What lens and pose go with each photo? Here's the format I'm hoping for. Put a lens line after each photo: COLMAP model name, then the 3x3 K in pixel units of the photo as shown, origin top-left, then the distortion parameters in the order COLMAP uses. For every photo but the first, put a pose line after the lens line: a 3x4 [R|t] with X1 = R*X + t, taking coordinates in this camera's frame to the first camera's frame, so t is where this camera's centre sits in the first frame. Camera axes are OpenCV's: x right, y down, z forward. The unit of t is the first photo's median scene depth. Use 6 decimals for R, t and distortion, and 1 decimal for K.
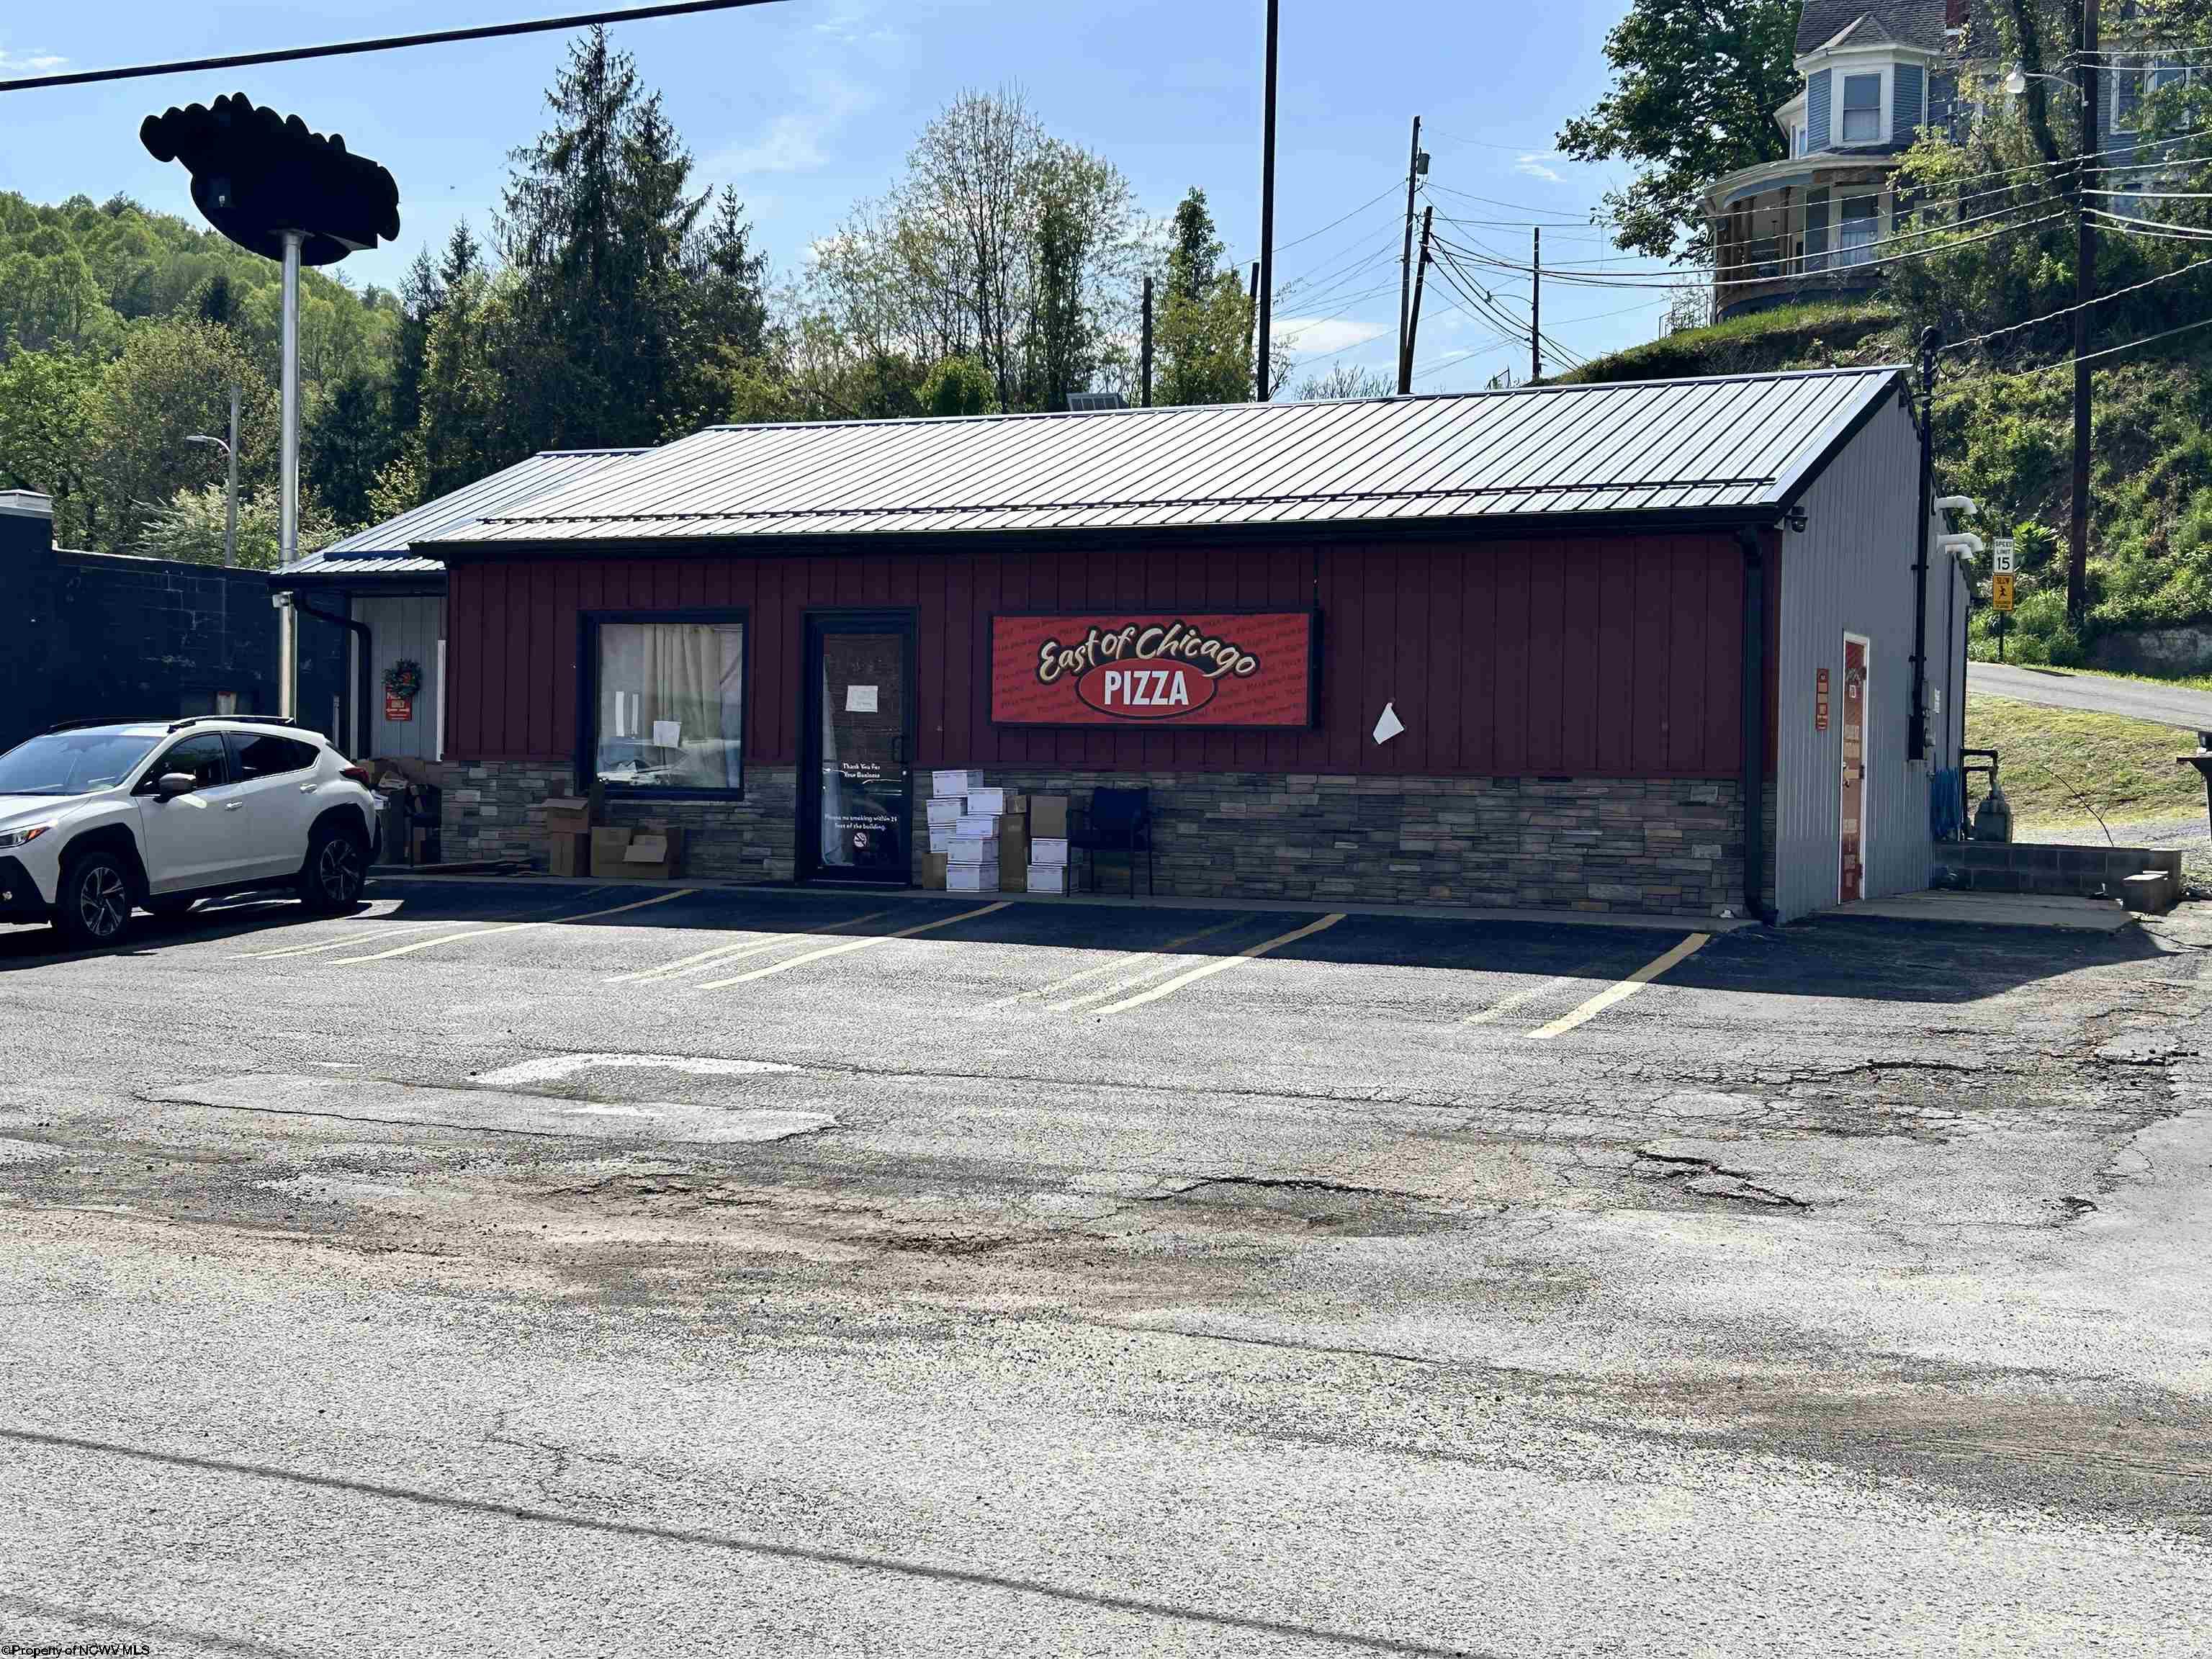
lens RADIAL K [[2719.8, 0, 1076.6], [0, 2719.8, 846.6], [0, 0, 1]] dist [0.067702, 0.000000]
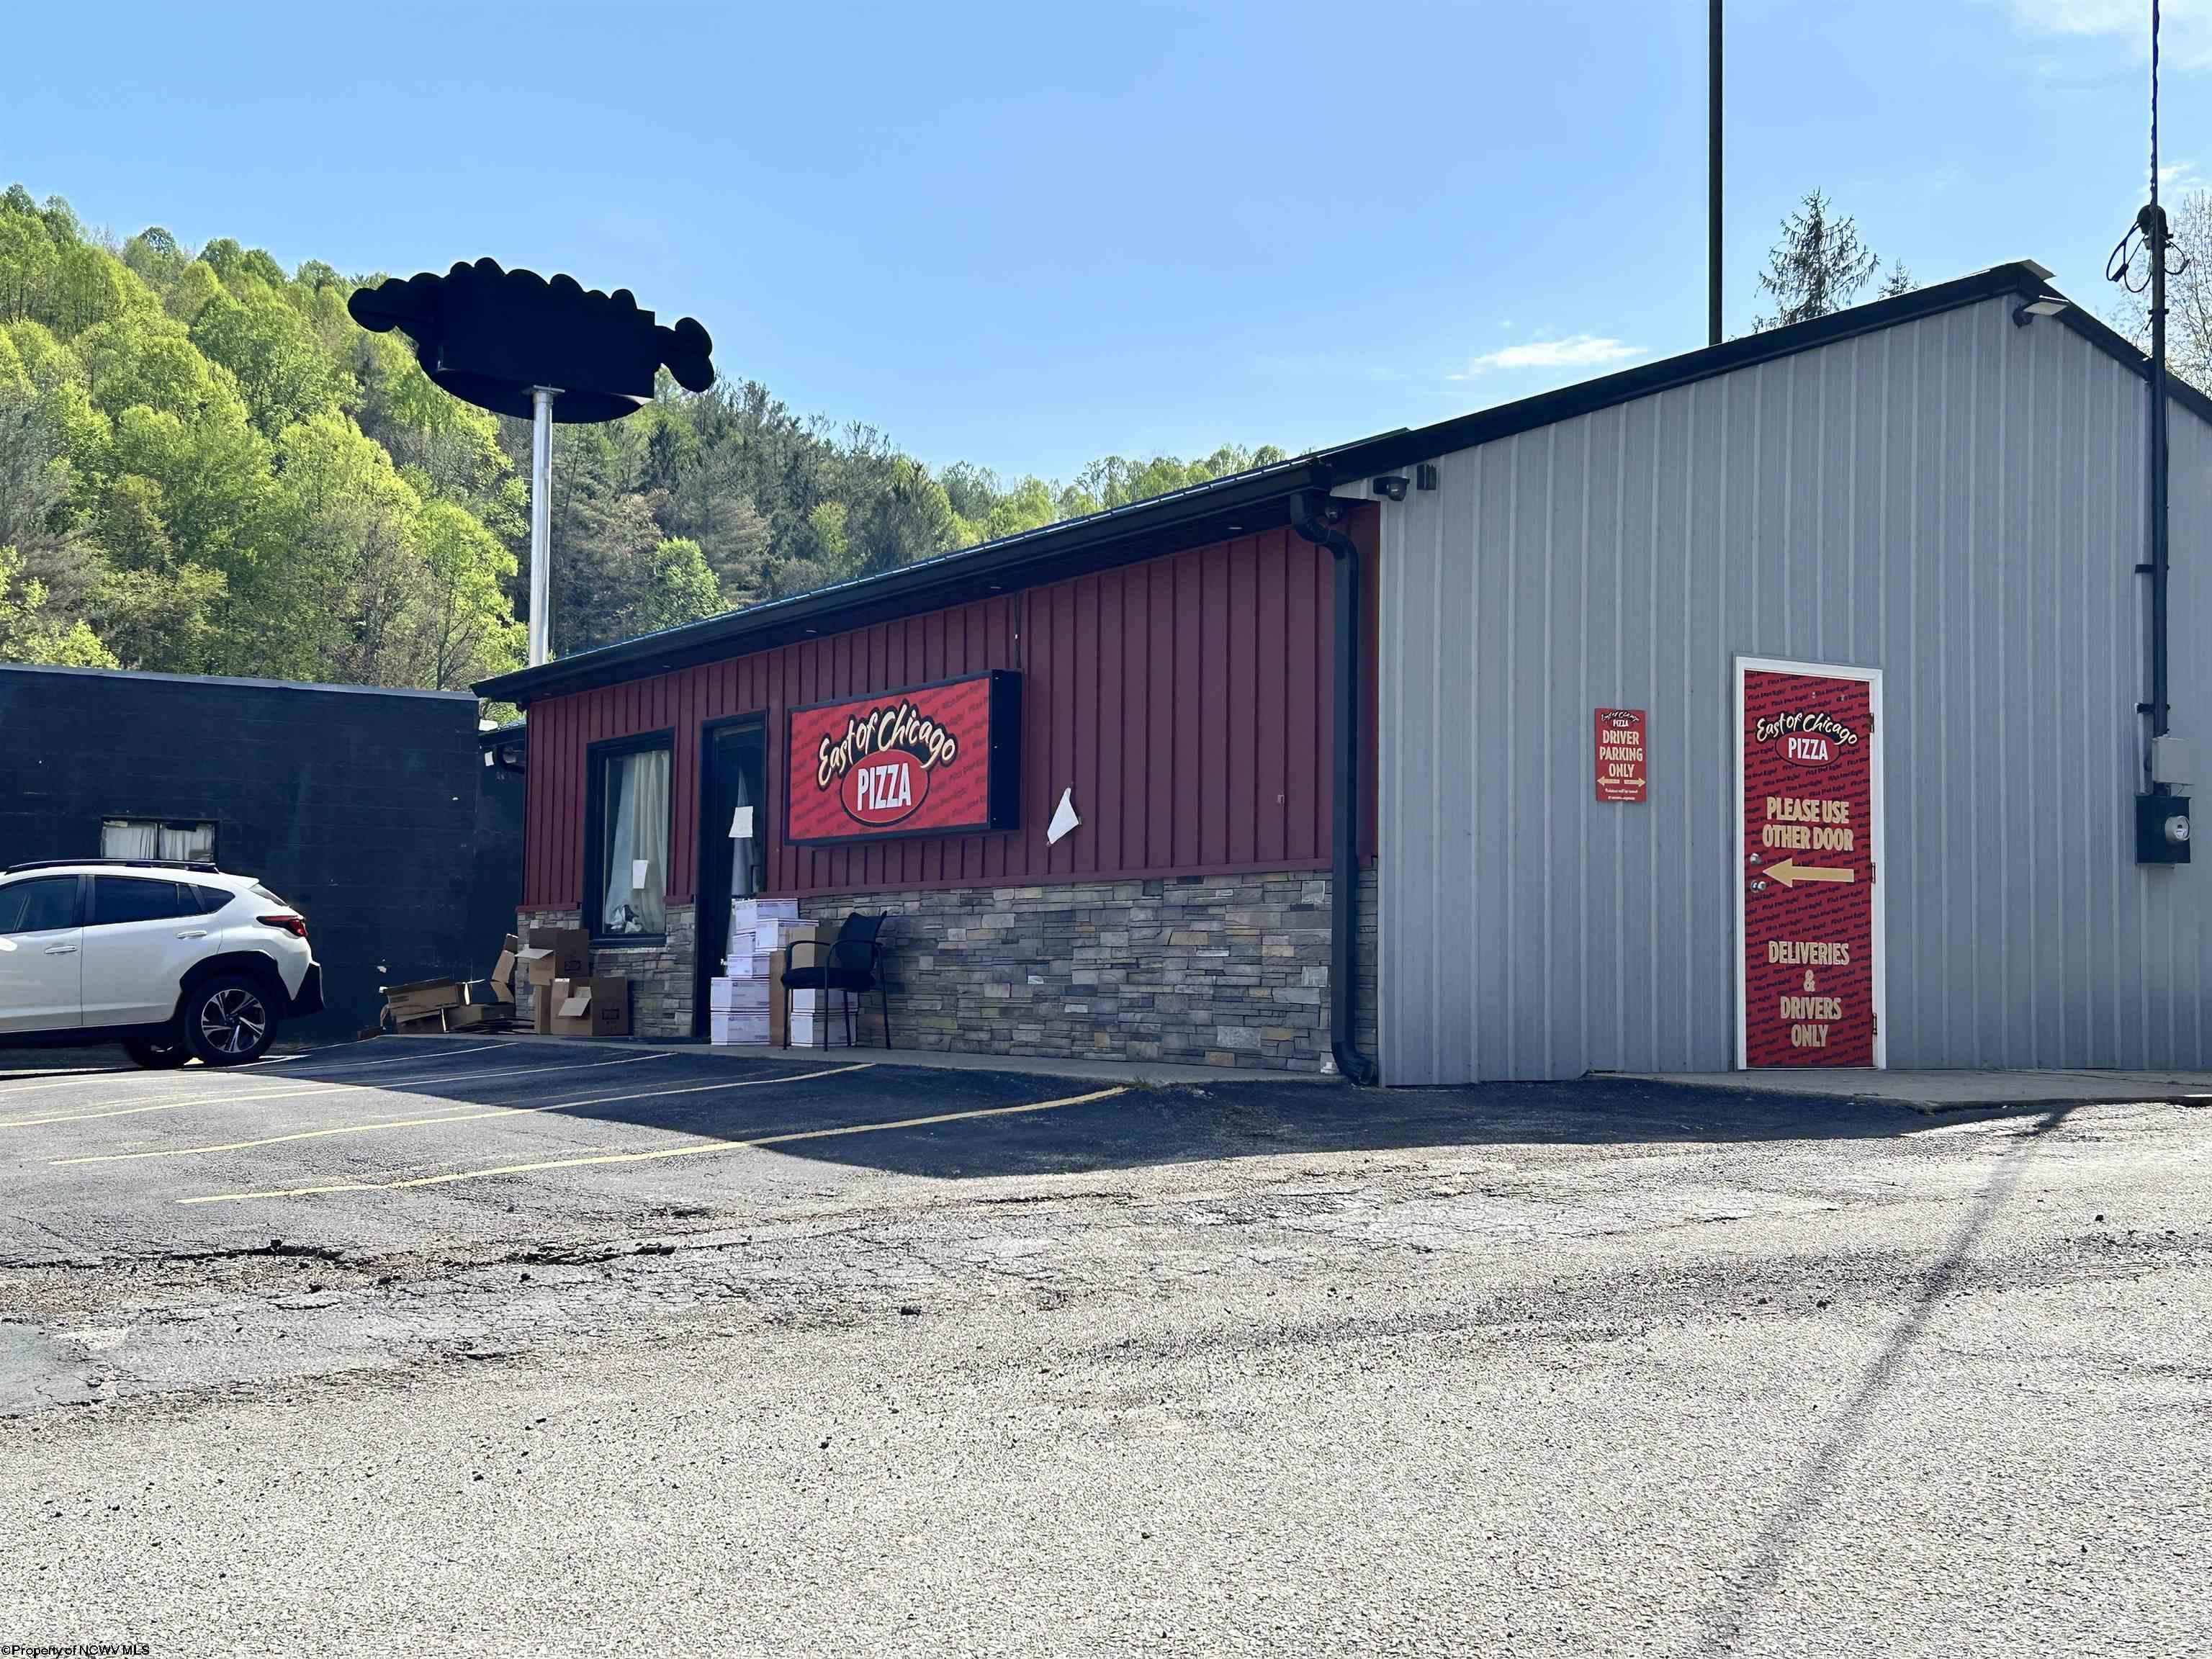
lens RADIAL K [[2719.8, 0, 1104.8], [0, 2719.8, 837.1], [0, 0, 1]] dist [0.067702, 0.000000]
pose [[0.844345, -0.037088, -0.534515, 0.475053], [-0.010482, 0.996267, -0.085684, 0.022360], [0.535697, 0.077950, 0.840805, 0.343095]]
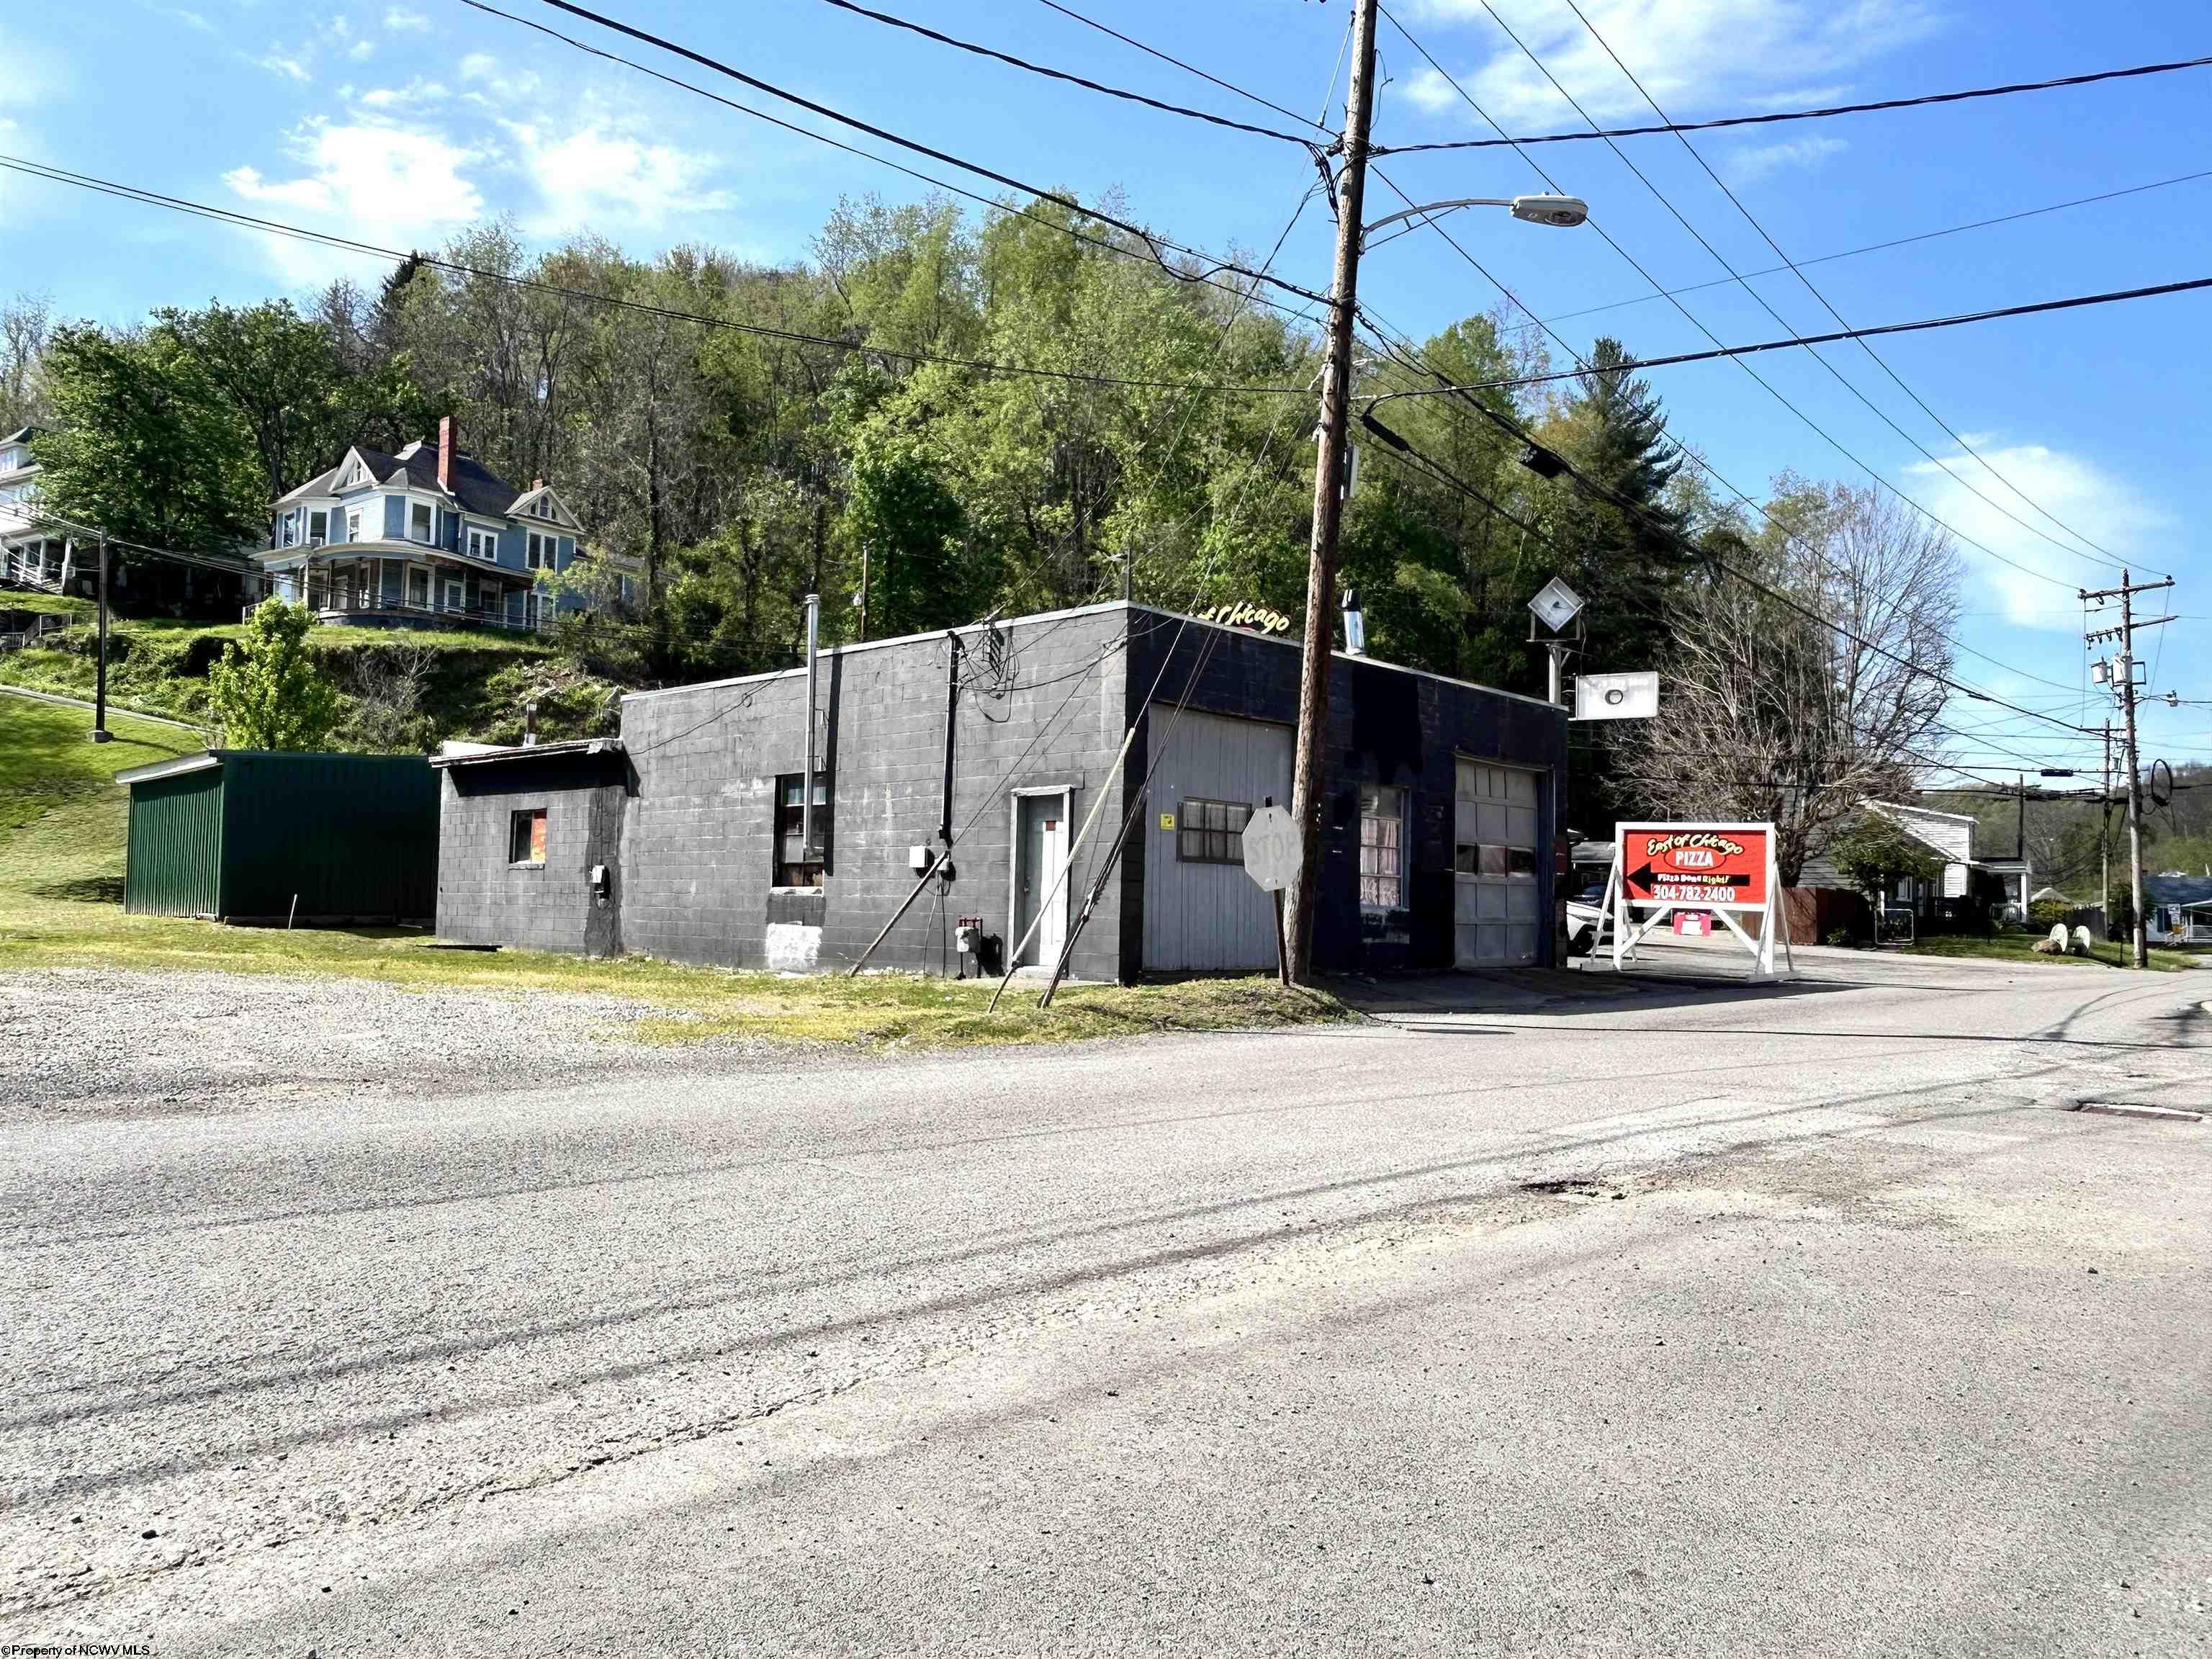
lens RADIAL K [[1601.8, 0, 1090.1], [0, 1601.8, 831.1], [0, 0, 1]] dist [0.007674, -0.010435]
pose [[0.277584, 0.047023, 0.959550, -1.880396], [0.010558, 0.998592, -0.051991, -0.010281], [-0.960643, 0.024563, 0.276696, 0.875607]]
